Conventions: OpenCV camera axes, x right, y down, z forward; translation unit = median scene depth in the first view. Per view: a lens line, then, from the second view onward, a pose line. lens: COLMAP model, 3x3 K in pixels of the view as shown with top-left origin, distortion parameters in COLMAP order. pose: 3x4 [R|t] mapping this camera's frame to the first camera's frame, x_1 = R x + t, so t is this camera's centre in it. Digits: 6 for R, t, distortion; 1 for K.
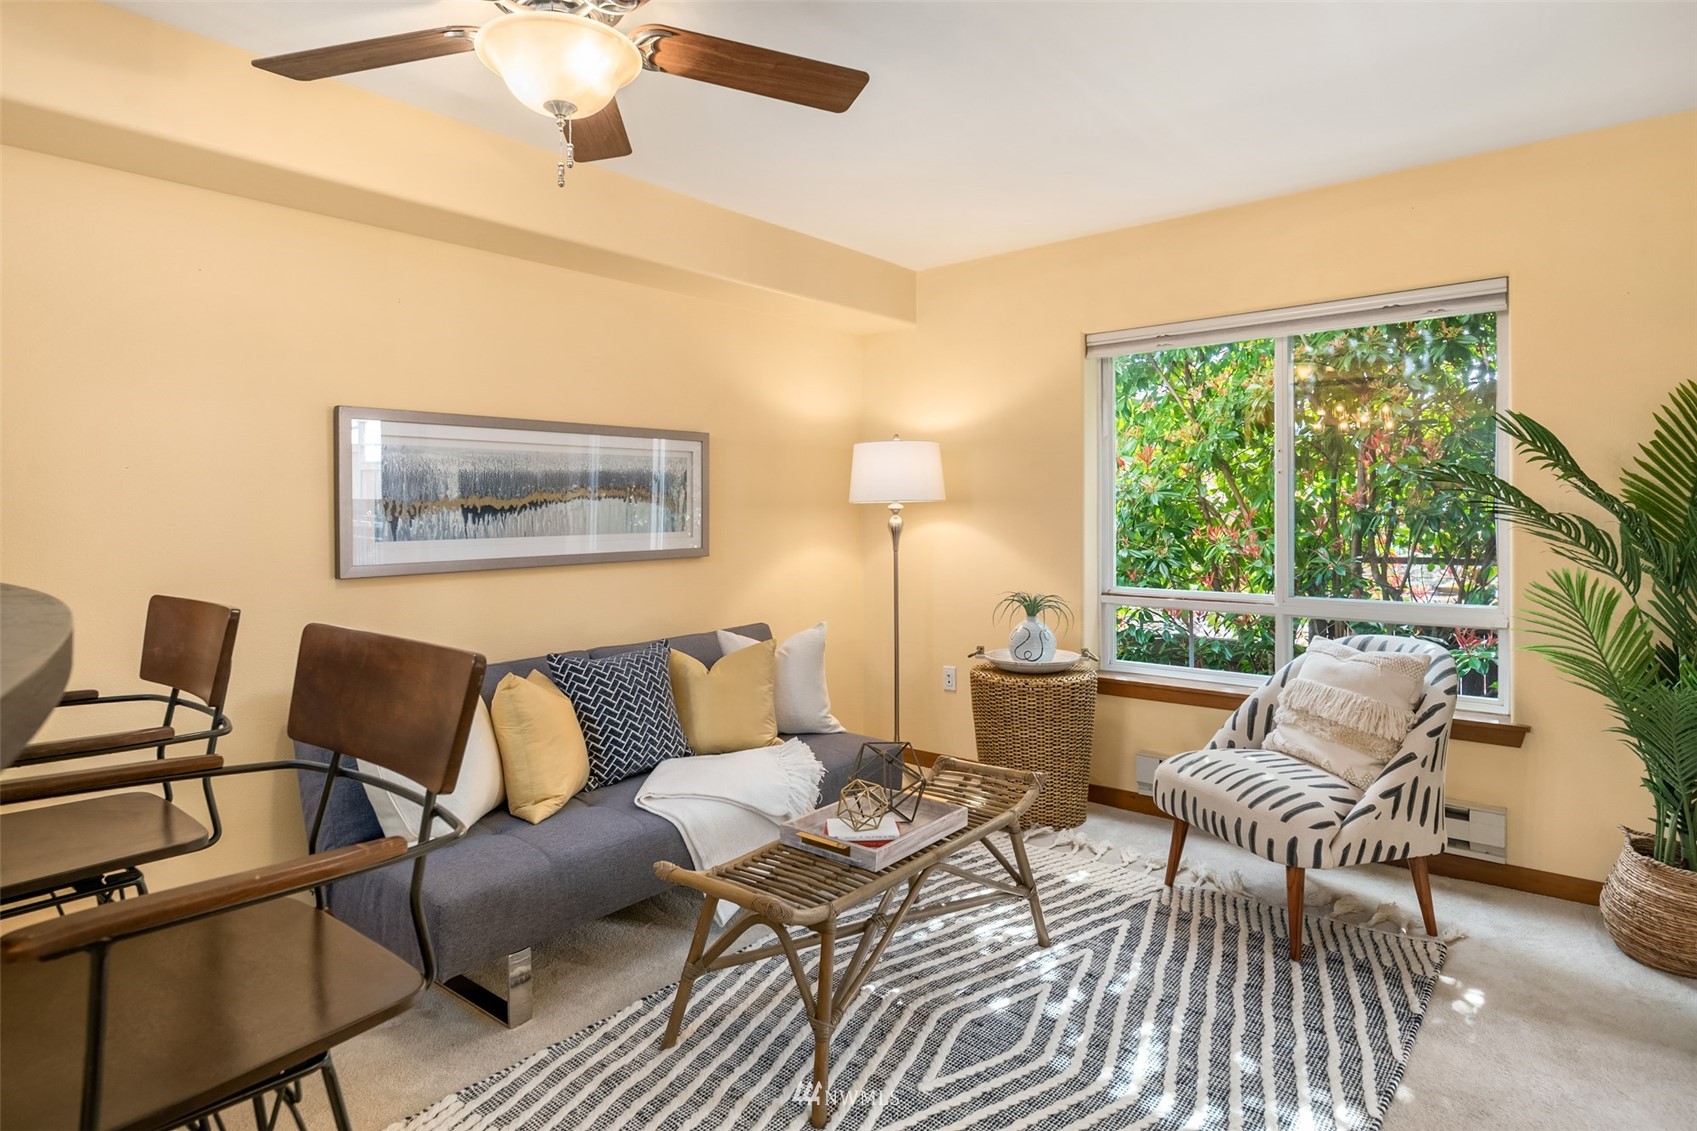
lens RADIAL K [[915.3, 0, 880.4], [0, 915.3, 519.9], [0, 0, 1]] dist [-0.001003, -0.006146]
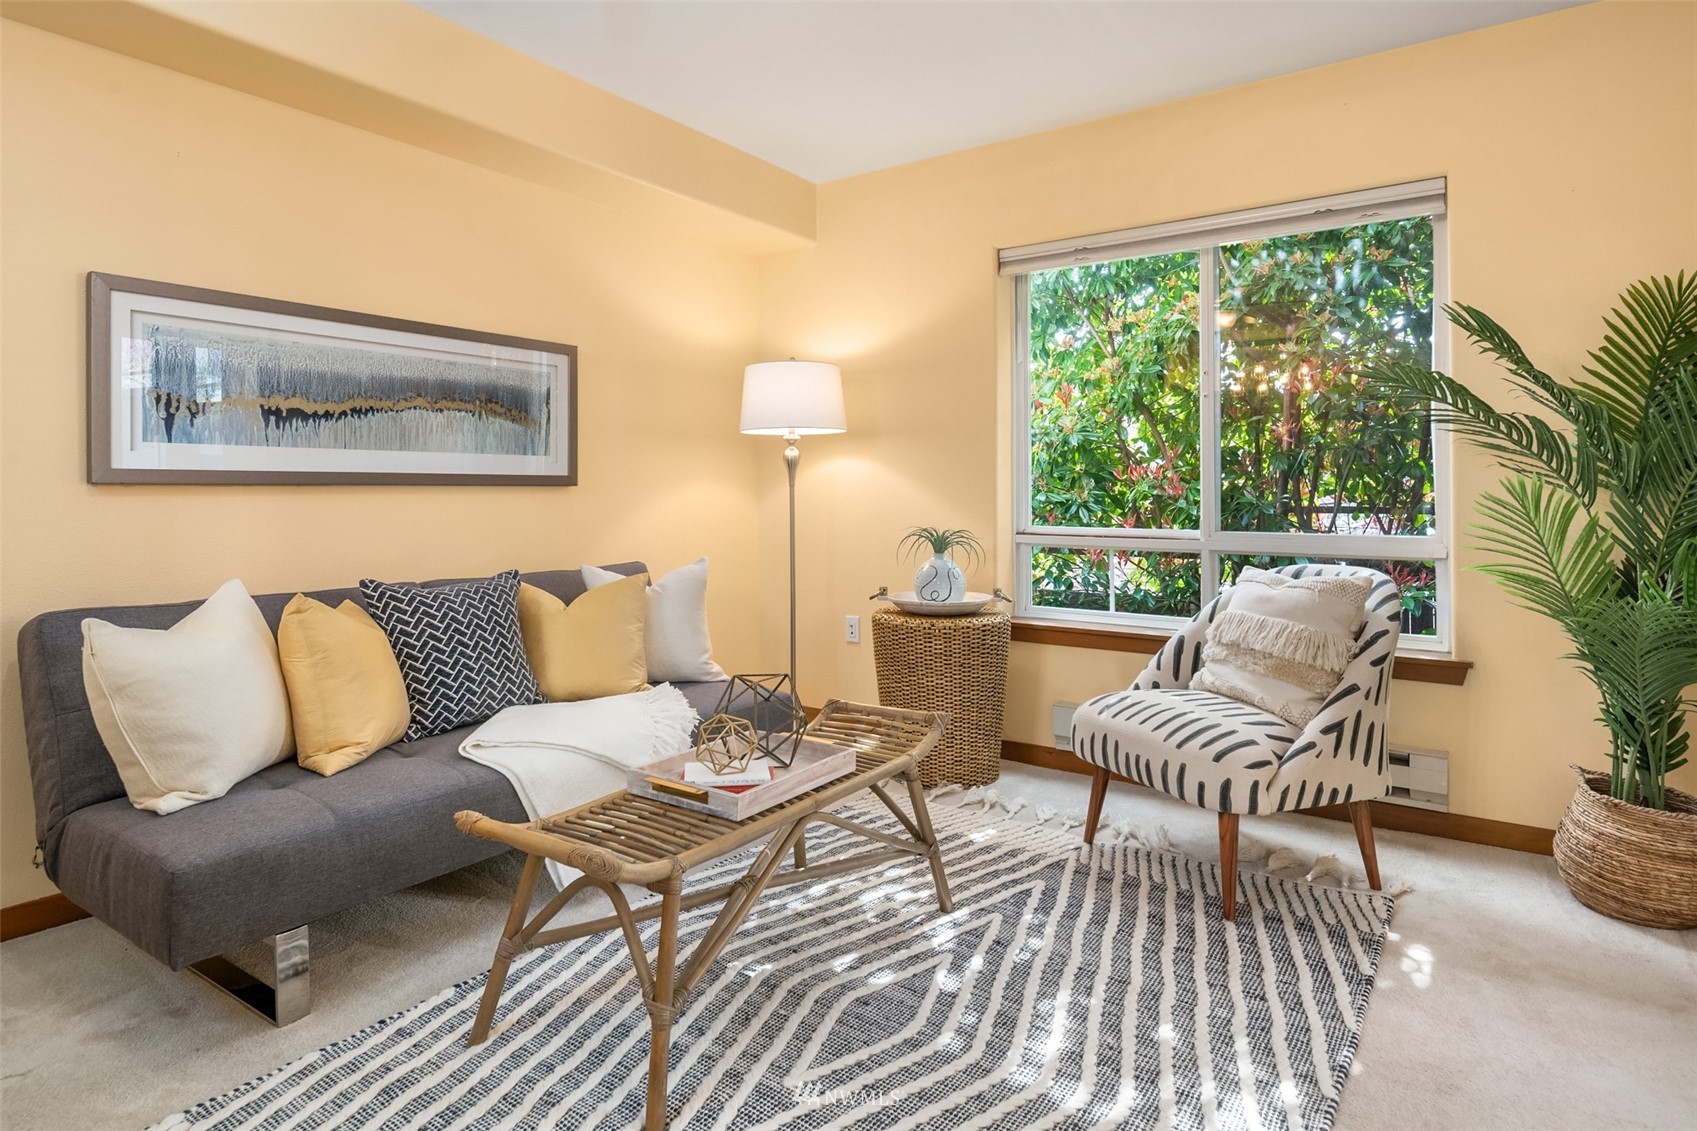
lens RADIAL K [[929.7, 0, 860.7], [0, 929.7, 491.4], [0, 0, 1]] dist [-0.002515, -0.003882]
pose [[0.997956, 0.001332, 0.063888, 0.040226], [-0.000706, 0.999952, -0.009820, 0.074737], [-0.063898, 0.009755, 0.997909, 0.120586]]
